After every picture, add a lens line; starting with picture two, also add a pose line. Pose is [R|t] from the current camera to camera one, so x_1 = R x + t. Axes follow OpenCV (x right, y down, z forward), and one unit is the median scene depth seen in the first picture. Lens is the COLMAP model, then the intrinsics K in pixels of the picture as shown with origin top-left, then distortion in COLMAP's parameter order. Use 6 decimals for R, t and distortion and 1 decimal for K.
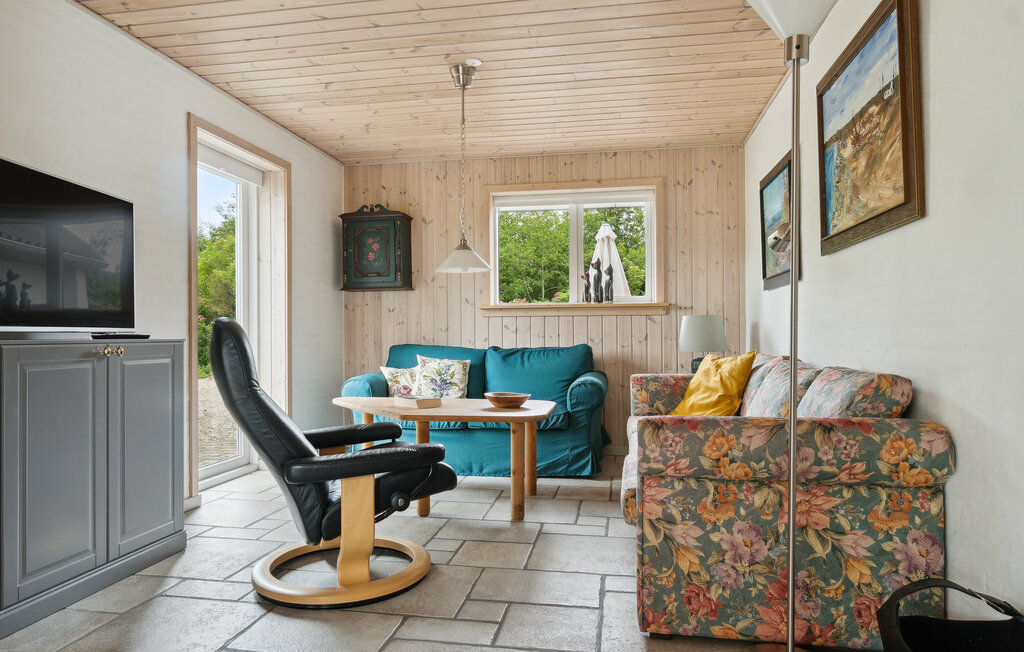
lens RADIAL K [[667.4, 0, 502.4], [0, 667.4, 326.8], [0, 0, 1]] dist [0.007226, 0.001689]
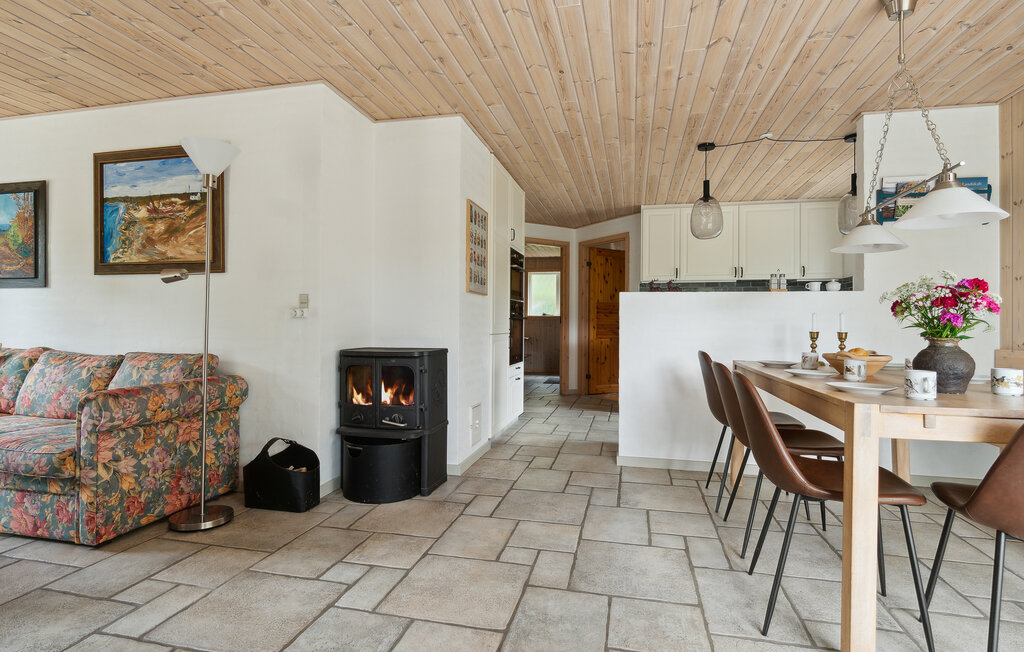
lens RADIAL K [[519.2, 0, 504.0], [0, 519.2, 323.2], [0, 0, 1]] dist [-0.002294, 0.000354]
pose [[0.059171, 0.008752, 0.998210, -0.855048], [-0.021838, 0.999734, -0.007471, -0.020377], [-0.998009, -0.021356, 0.059346, 0.090846]]
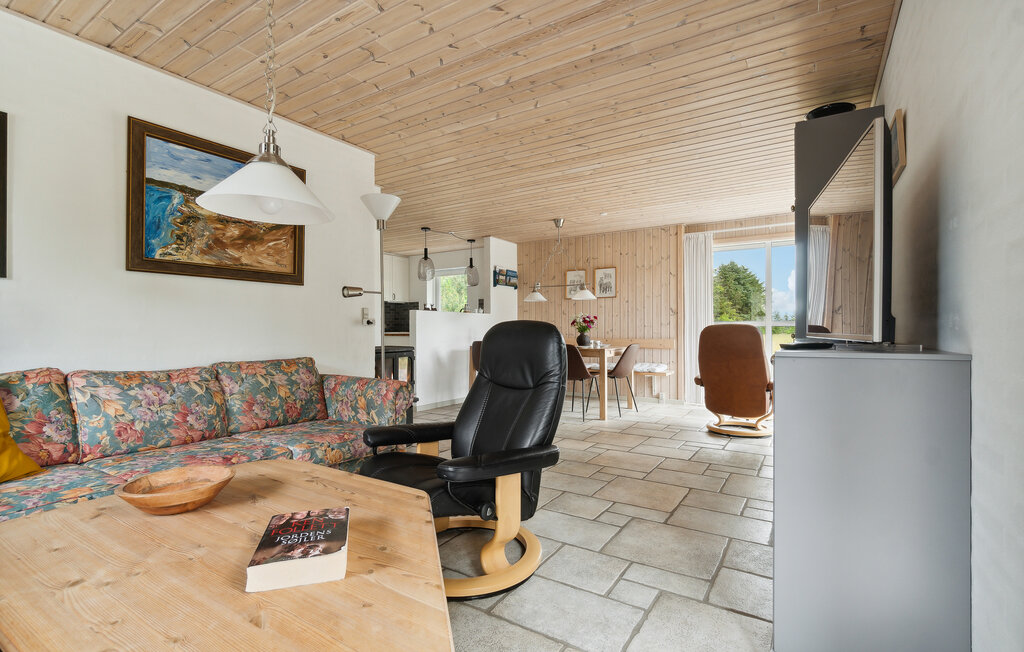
lens RADIAL K [[480.2, 0, 513.0], [0, 480.2, 328.8], [0, 0, 1]] dist [0.000869, -0.000149]
pose [[-0.923574, 0.007760, 0.383341, -0.635467], [0.001449, 0.999859, -0.016749, 0.009210], [-0.383417, -0.014913, -0.923455, 2.233523]]
